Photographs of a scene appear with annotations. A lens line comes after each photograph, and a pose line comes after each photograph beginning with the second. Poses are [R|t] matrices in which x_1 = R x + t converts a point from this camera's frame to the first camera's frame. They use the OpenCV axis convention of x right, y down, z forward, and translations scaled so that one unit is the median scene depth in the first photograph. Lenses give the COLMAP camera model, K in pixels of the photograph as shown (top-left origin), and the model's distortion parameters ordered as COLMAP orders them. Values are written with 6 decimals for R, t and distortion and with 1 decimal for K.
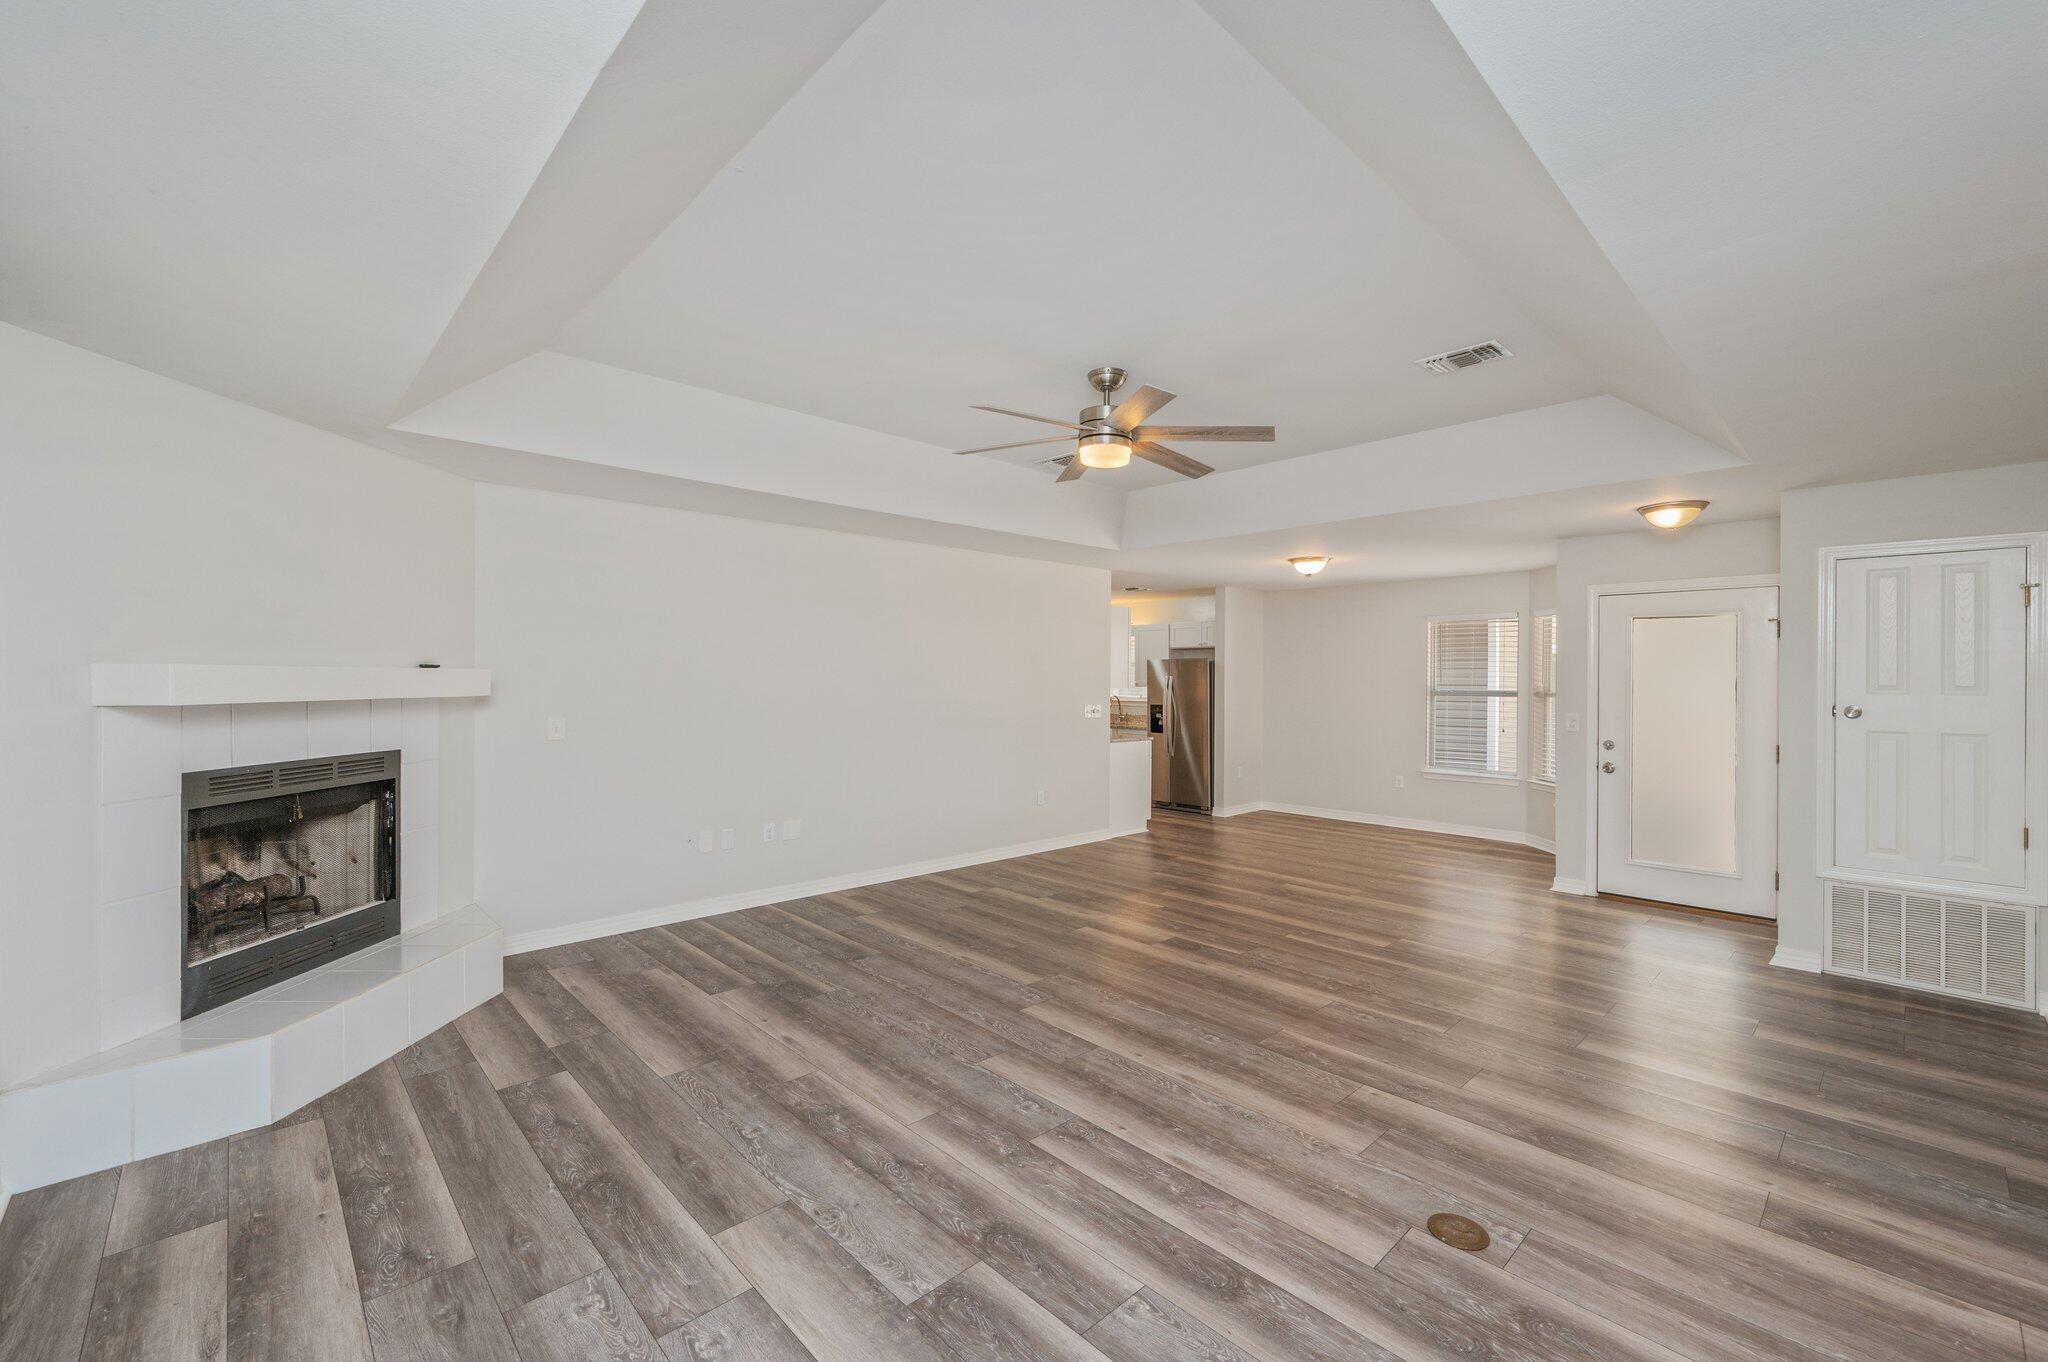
lens RADIAL K [[845.0, 0, 1024.0], [0, 845.0, 681.0], [0, 0, 1]] dist [0.001226, -0.000049]
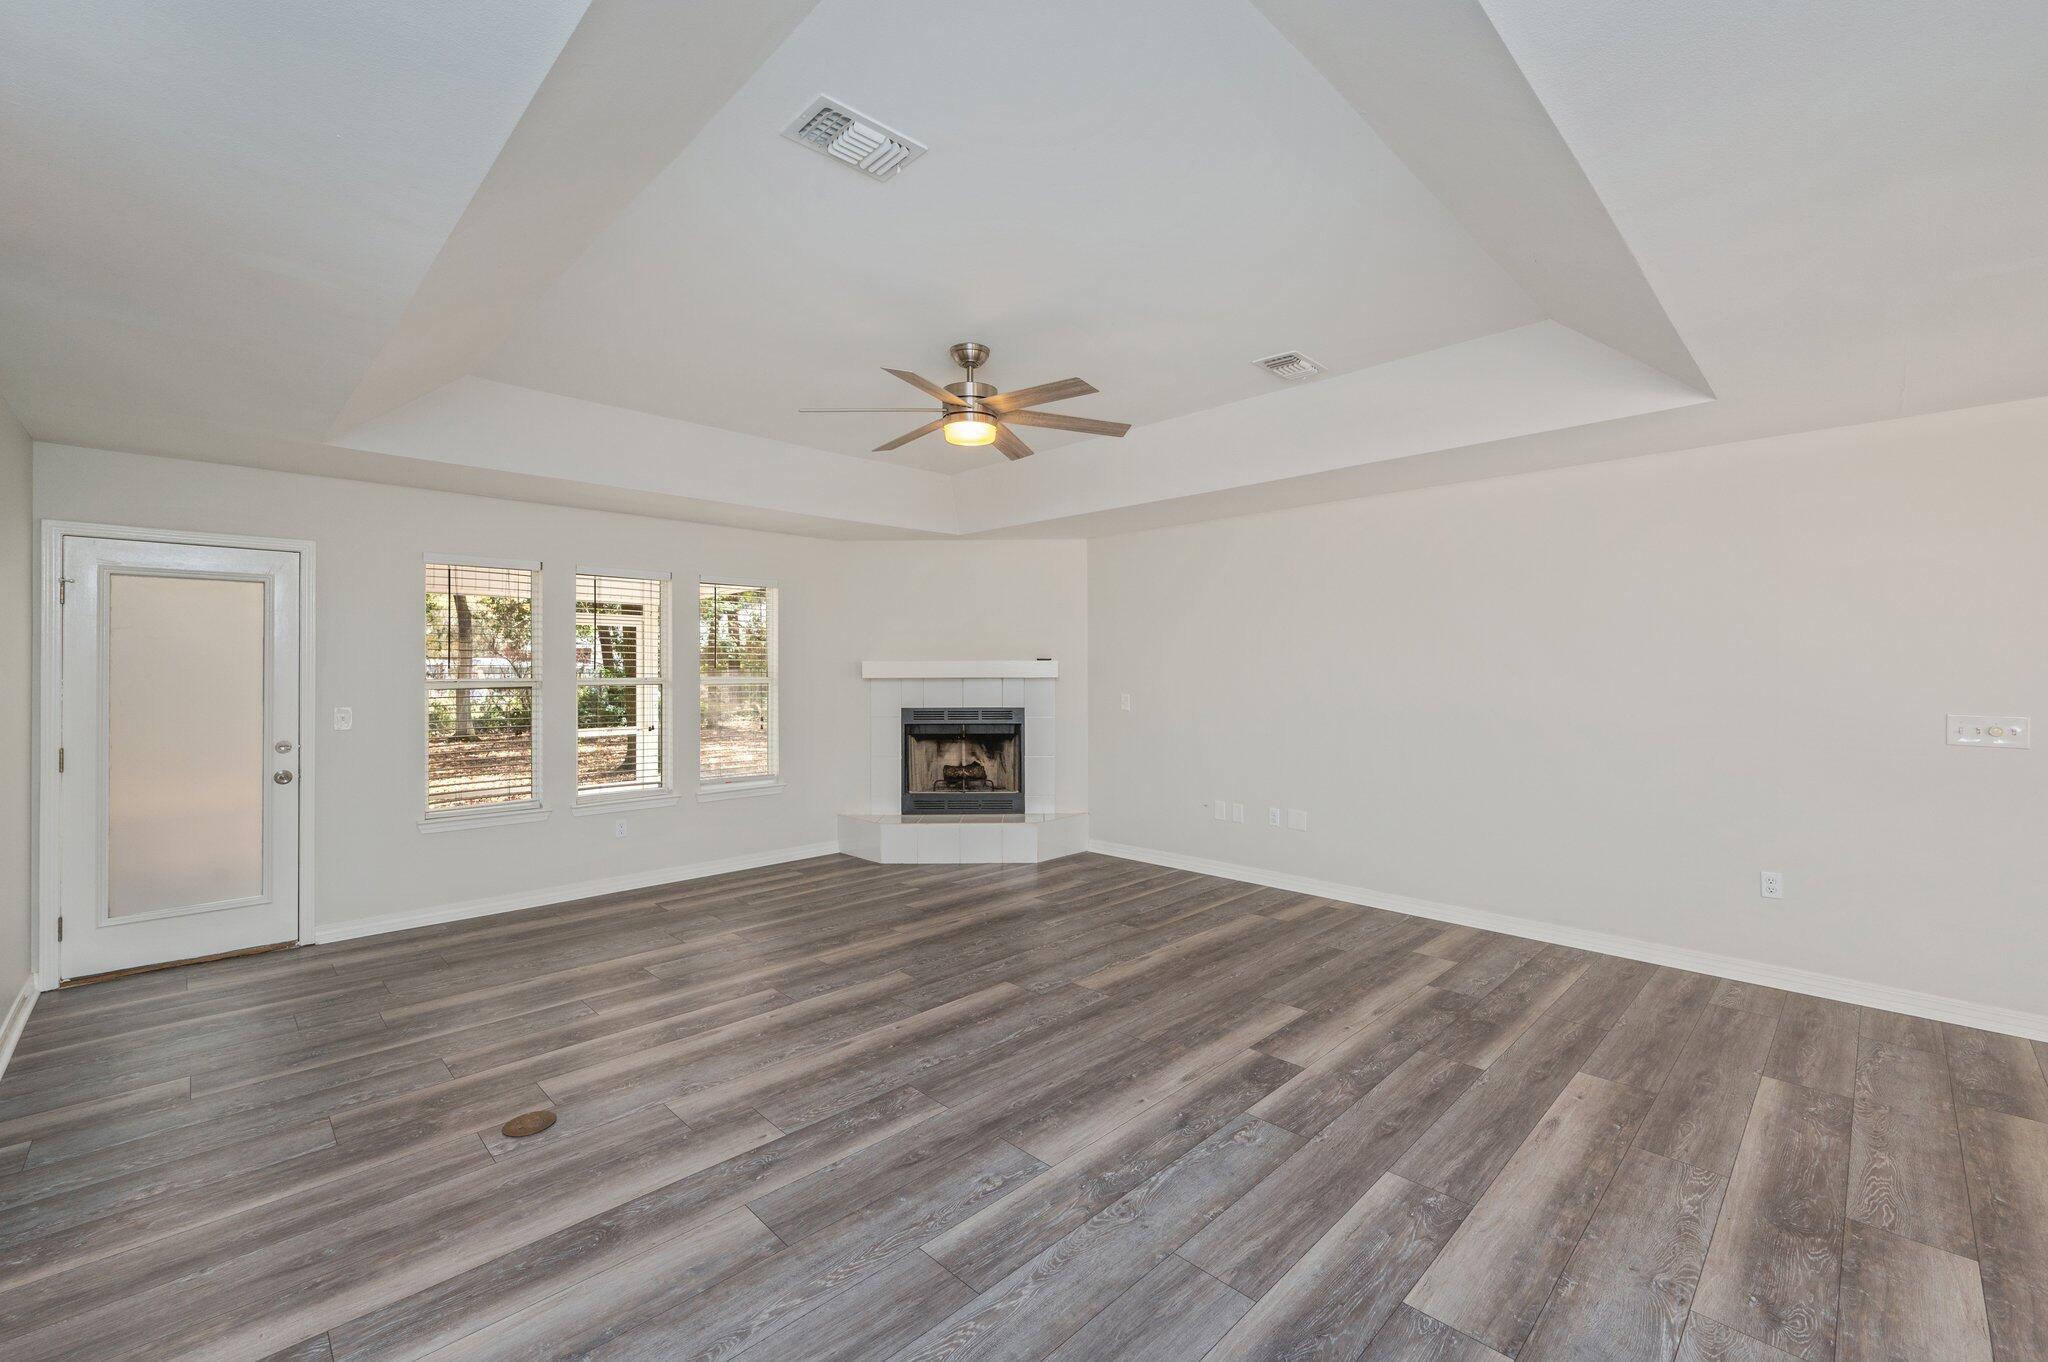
lens RADIAL K [[847.2, 0, 1031.2], [0, 847.2, 658.7], [0, 0, 1]] dist [0.001719, 0.000064]
pose [[0.021527, -0.019620, -0.999576, 1.091275], [0.001721, 0.999807, -0.019588, 0.016101], [0.999767, -0.001299, 0.021557, 1.059189]]
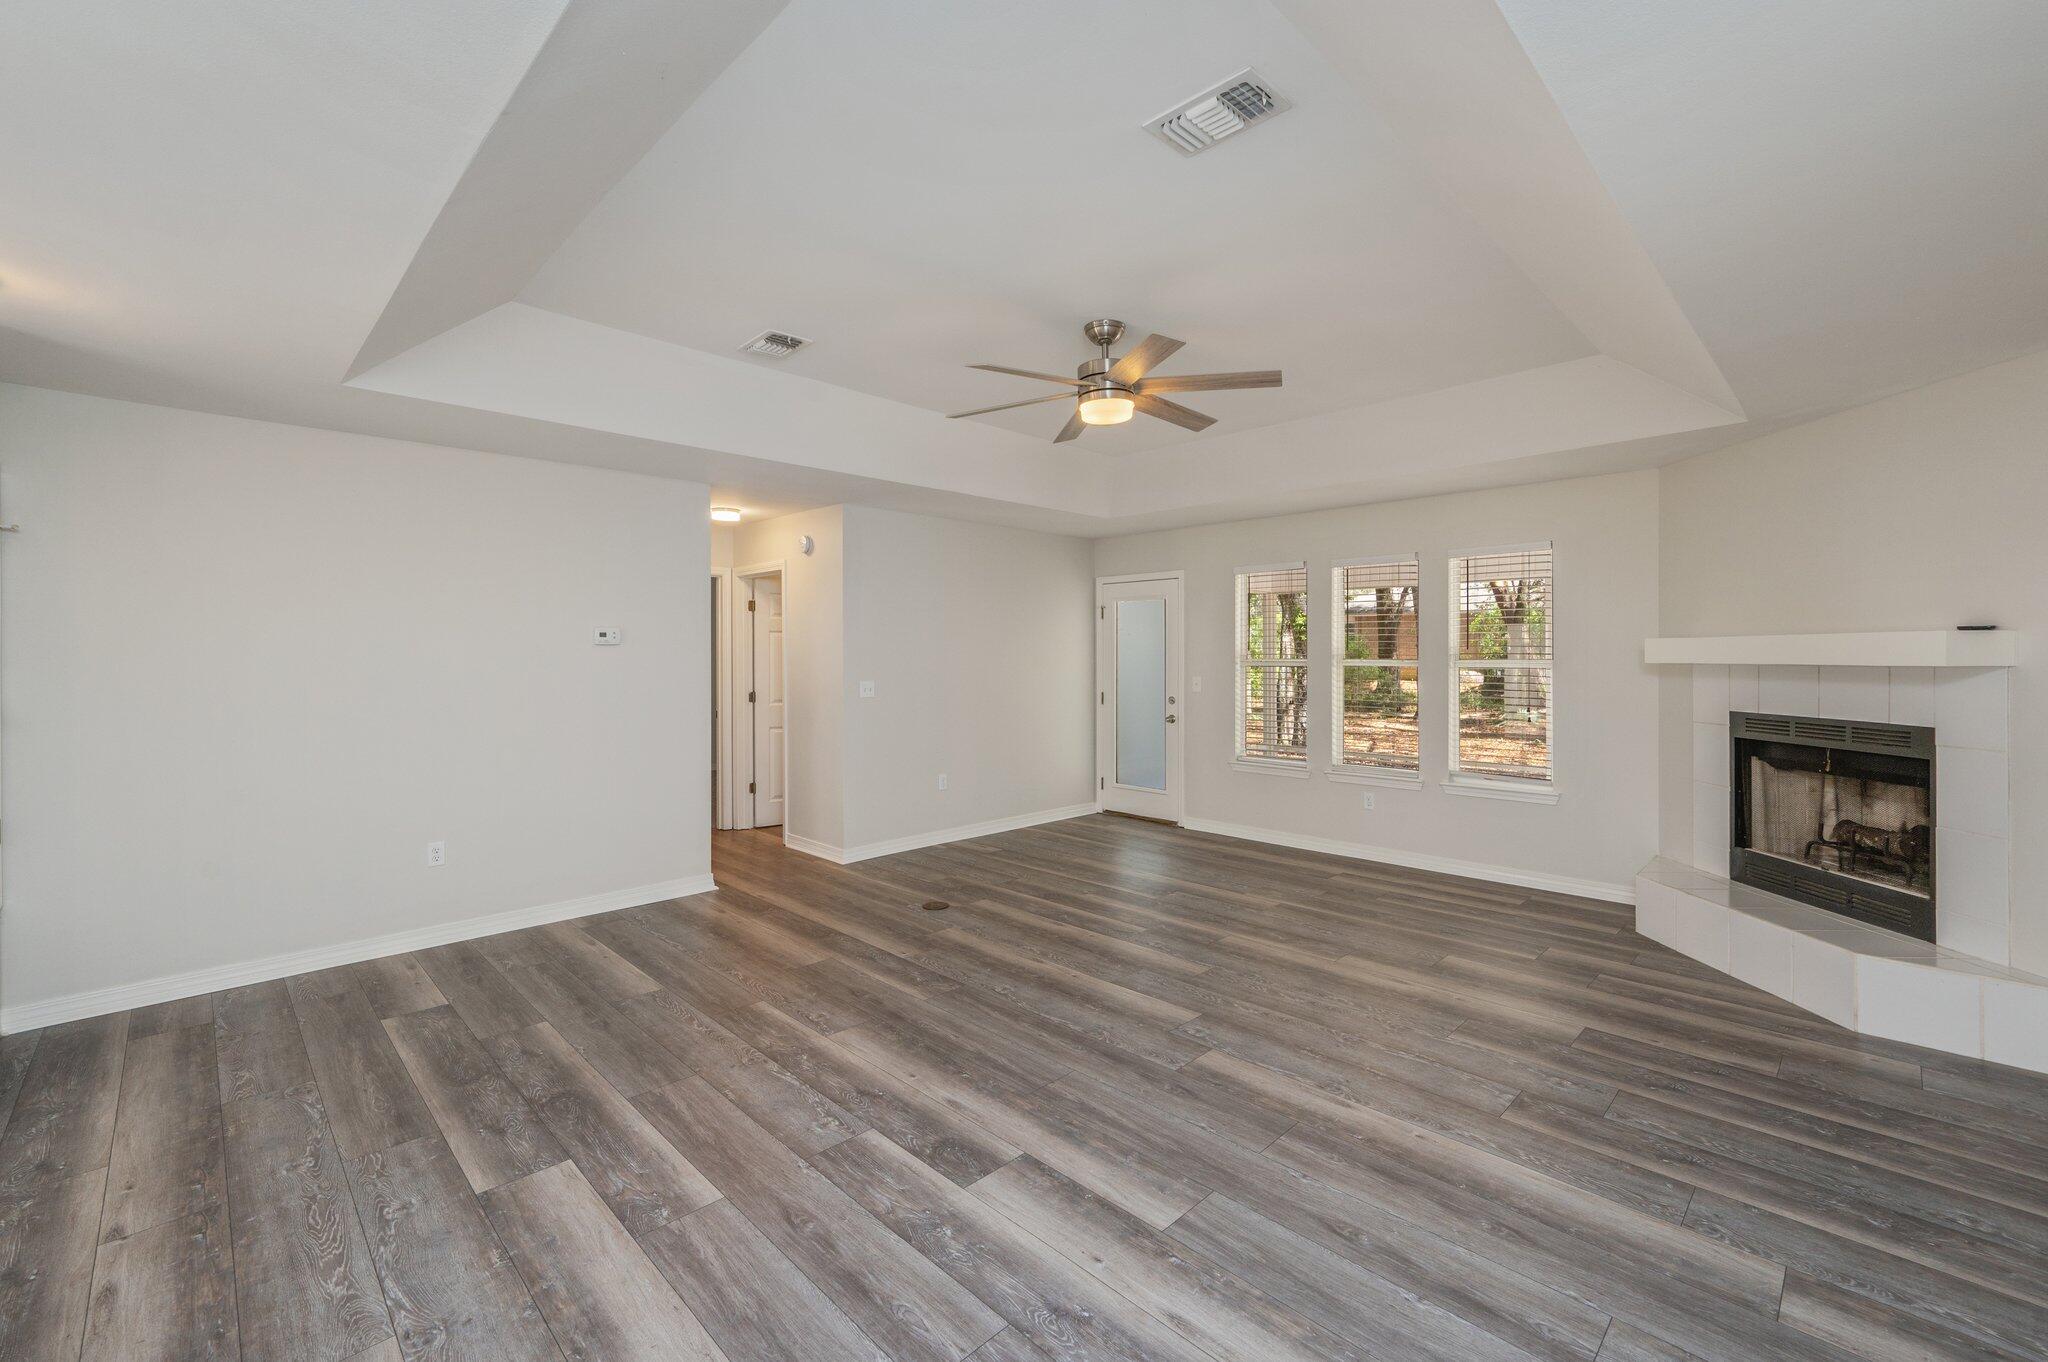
lens RADIAL K [[847.2, 0, 1031.2], [0, 847.2, 658.7], [0, 0, 1]] dist [0.001719, 0.000064]
pose [[-0.999629, -0.002607, -0.027122, 0.210567], [-0.002749, 0.999983, 0.005216, 0.011244], [0.027108, 0.005289, -0.999619, 1.980975]]
